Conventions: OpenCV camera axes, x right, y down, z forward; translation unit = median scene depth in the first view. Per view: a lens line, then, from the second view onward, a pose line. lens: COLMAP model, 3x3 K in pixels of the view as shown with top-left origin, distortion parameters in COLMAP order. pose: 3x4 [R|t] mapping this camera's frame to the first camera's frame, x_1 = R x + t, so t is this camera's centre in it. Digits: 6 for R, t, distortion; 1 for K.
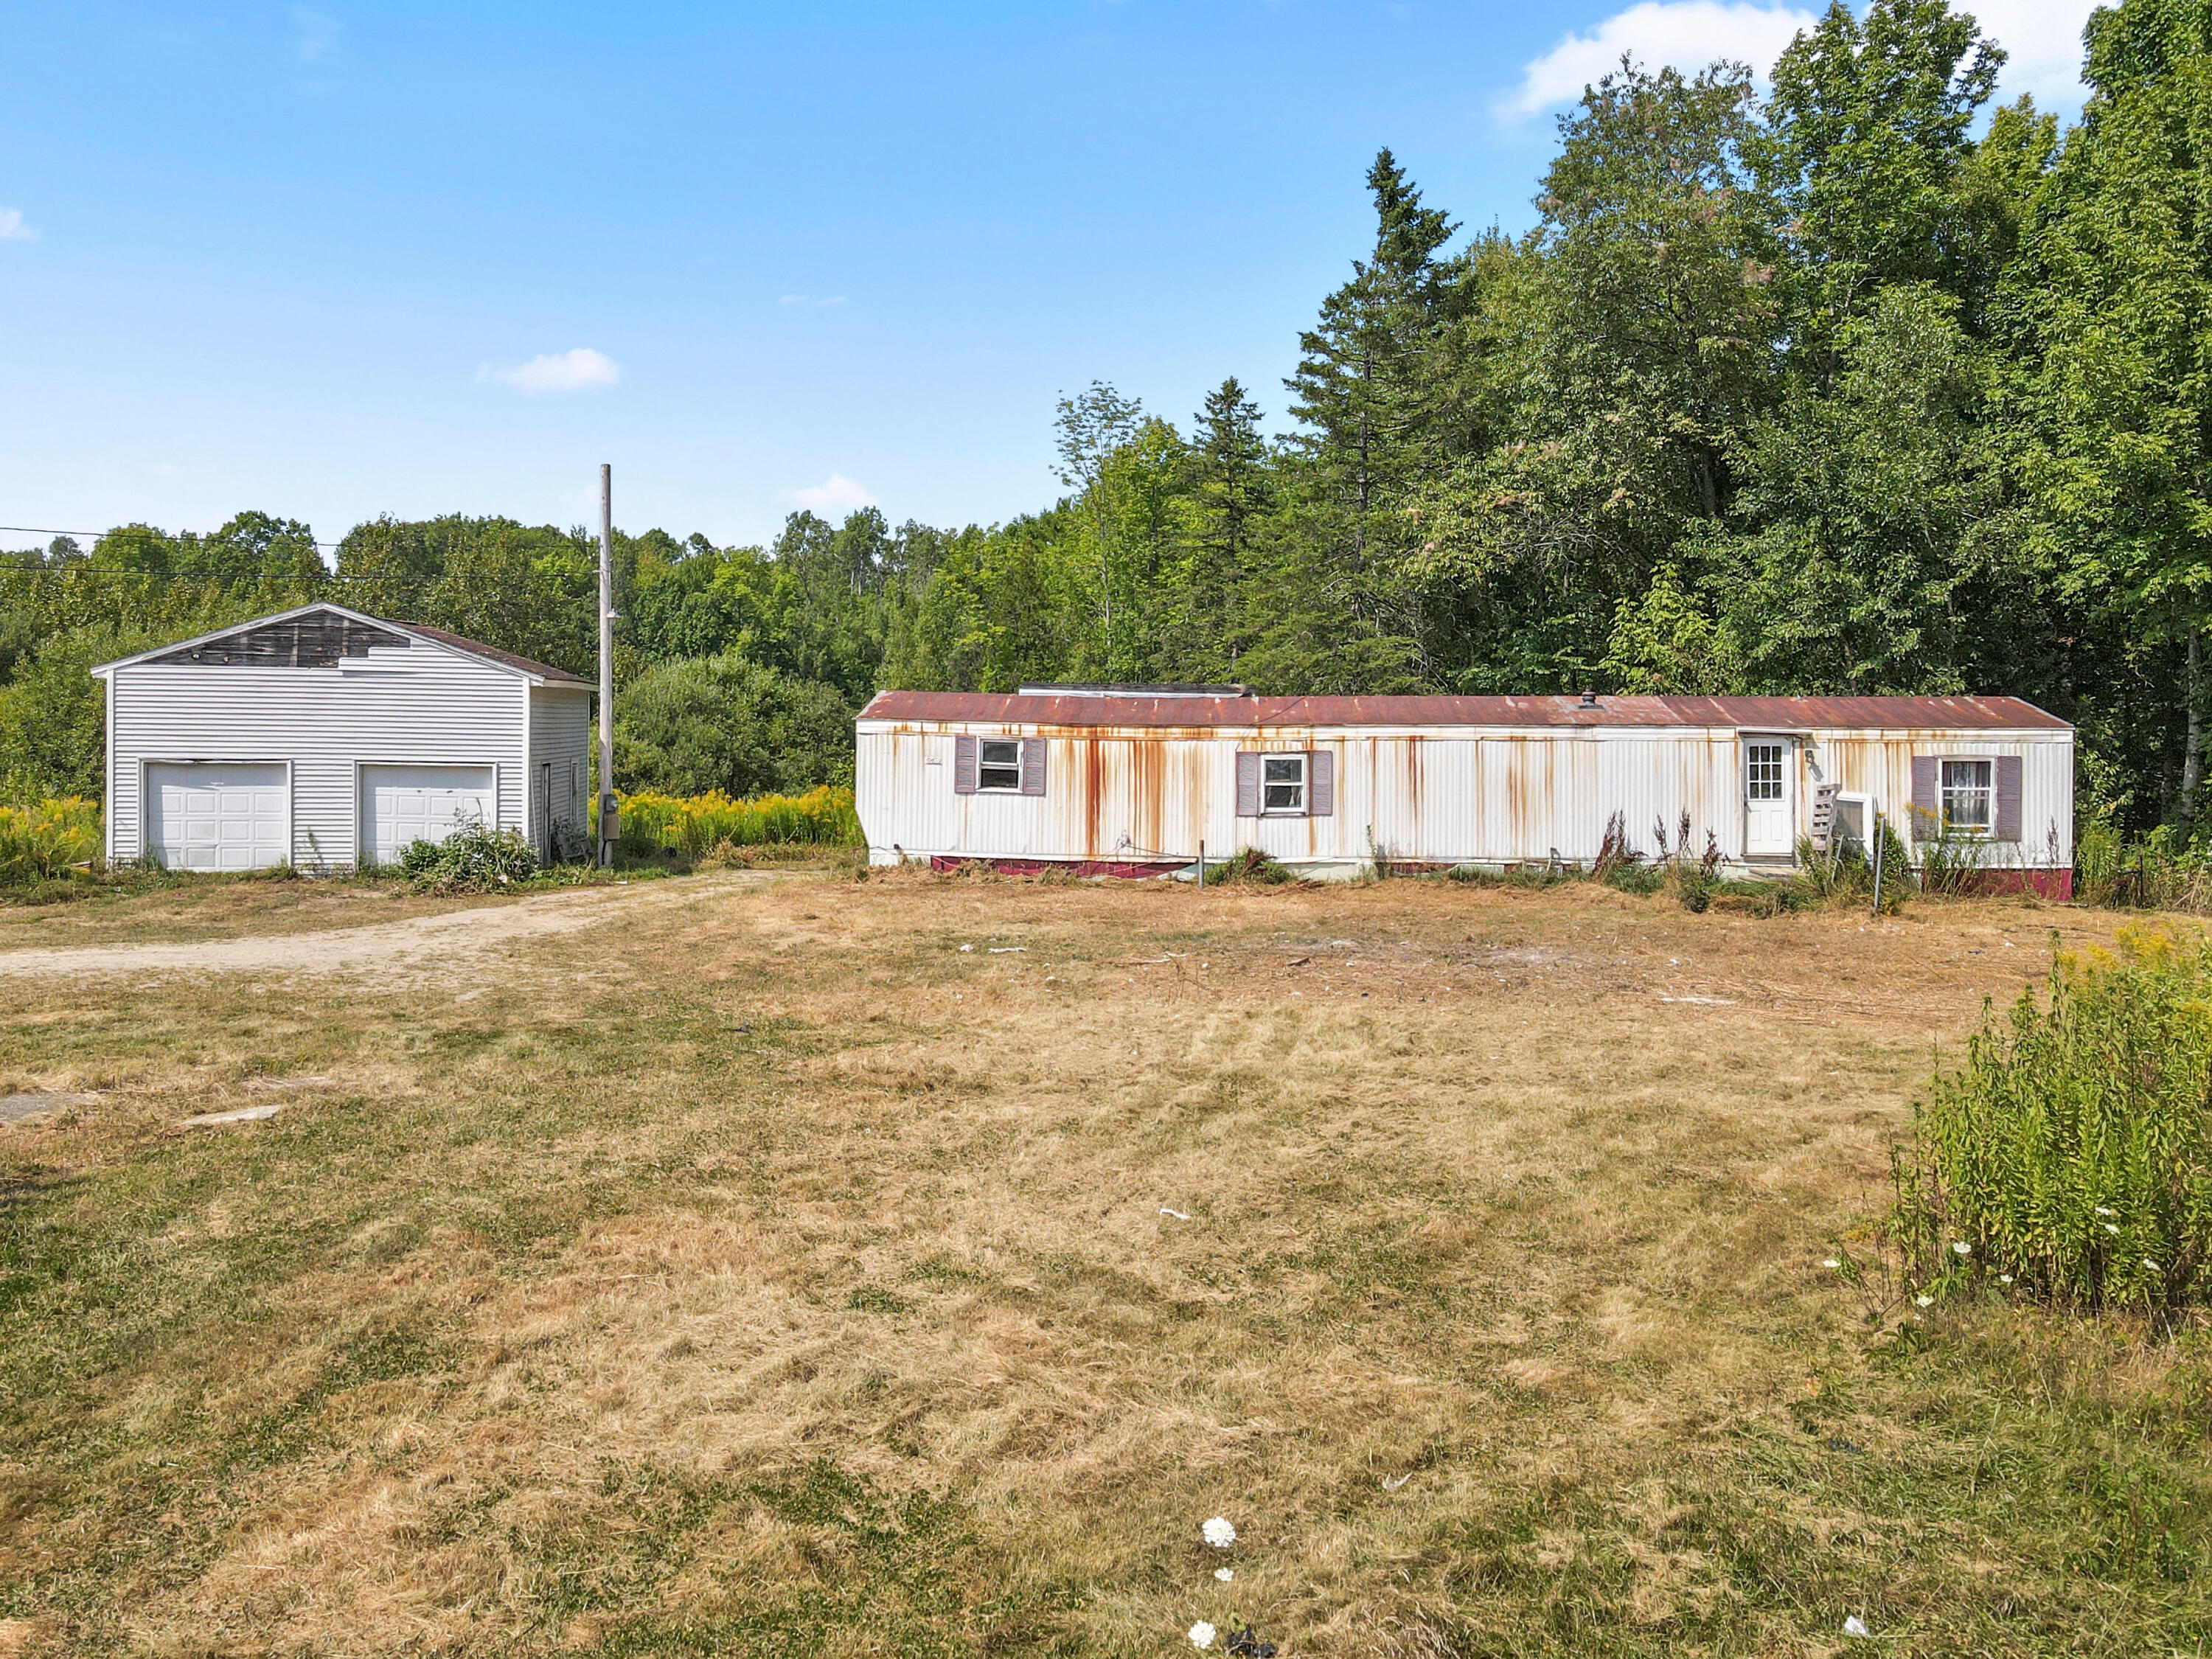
lens RADIAL K [[1748.5, 0, 1013.0], [0, 1748.5, 764.7], [0, 0, 1]] dist [0.058613, 0.001390]
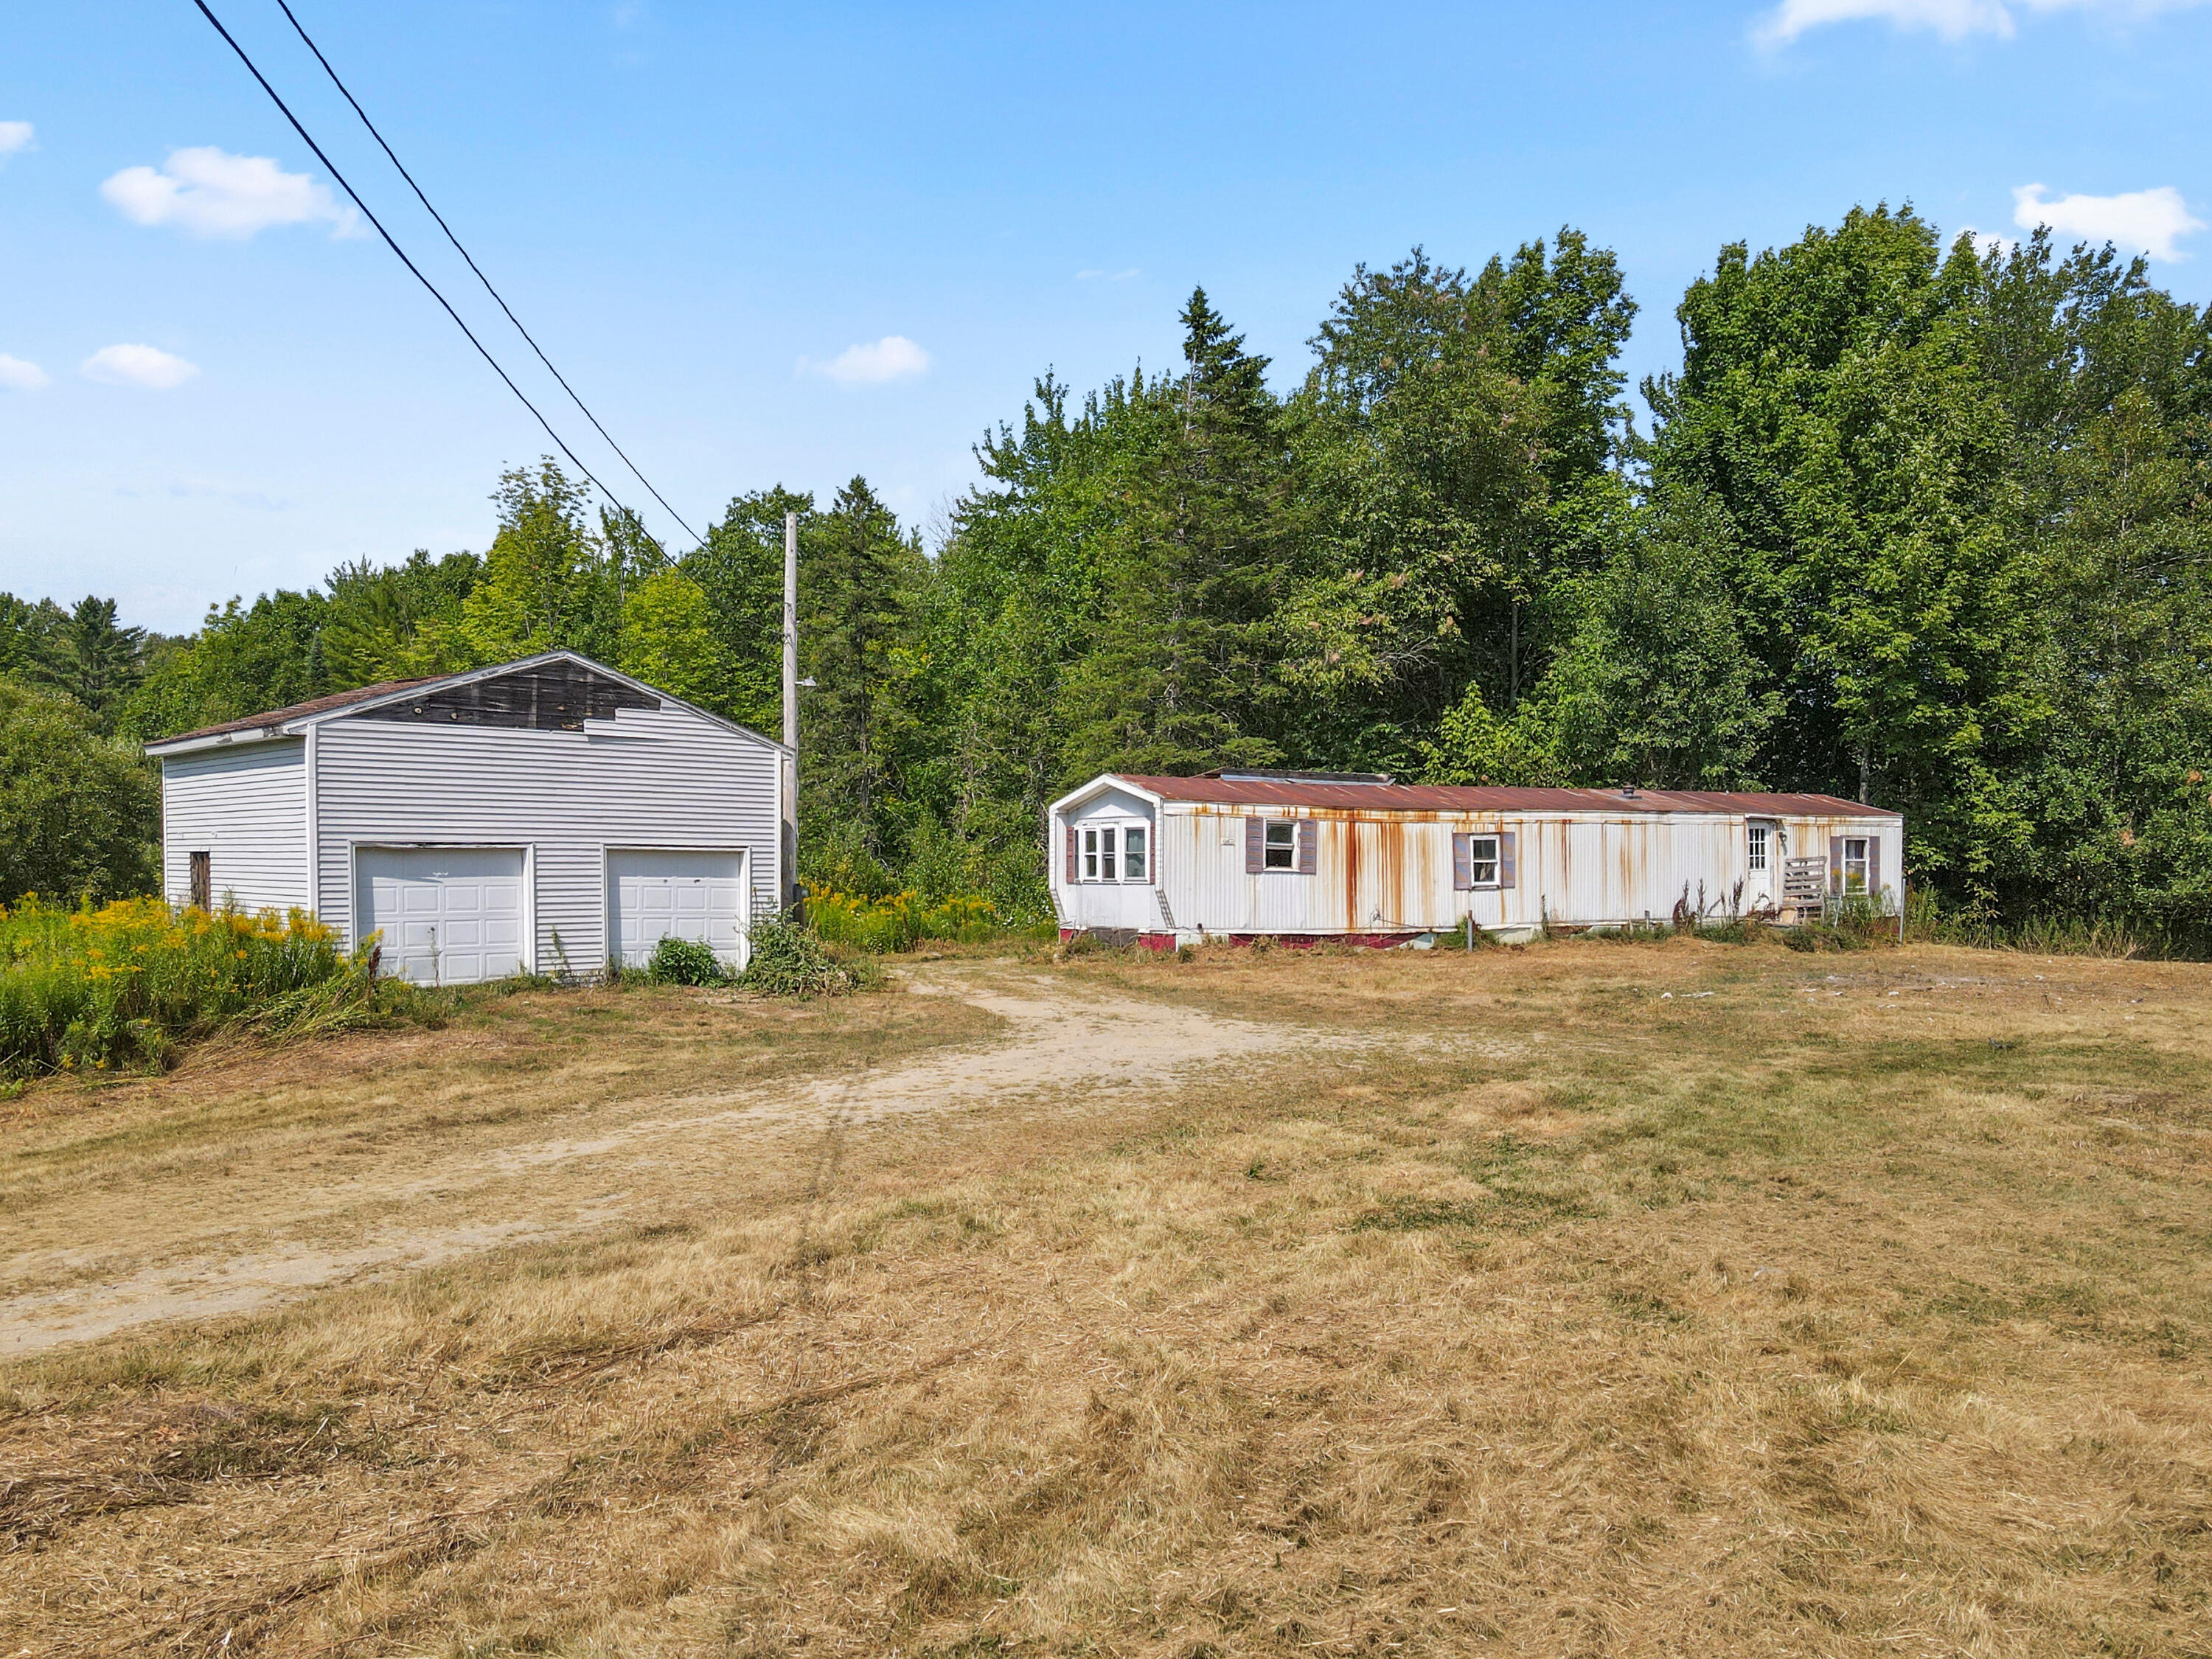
lens RADIAL K [[1739.1, 0, 1136.6], [0, 1739.1, 954.0], [0, 0, 1]] dist [0.013279, 0.009065]
pose [[0.821594, -0.038607, 0.568764, -0.675995], [0.011489, 0.998623, 0.051189, 0.010765], [-0.569957, -0.035522, 0.820907, 0.190931]]
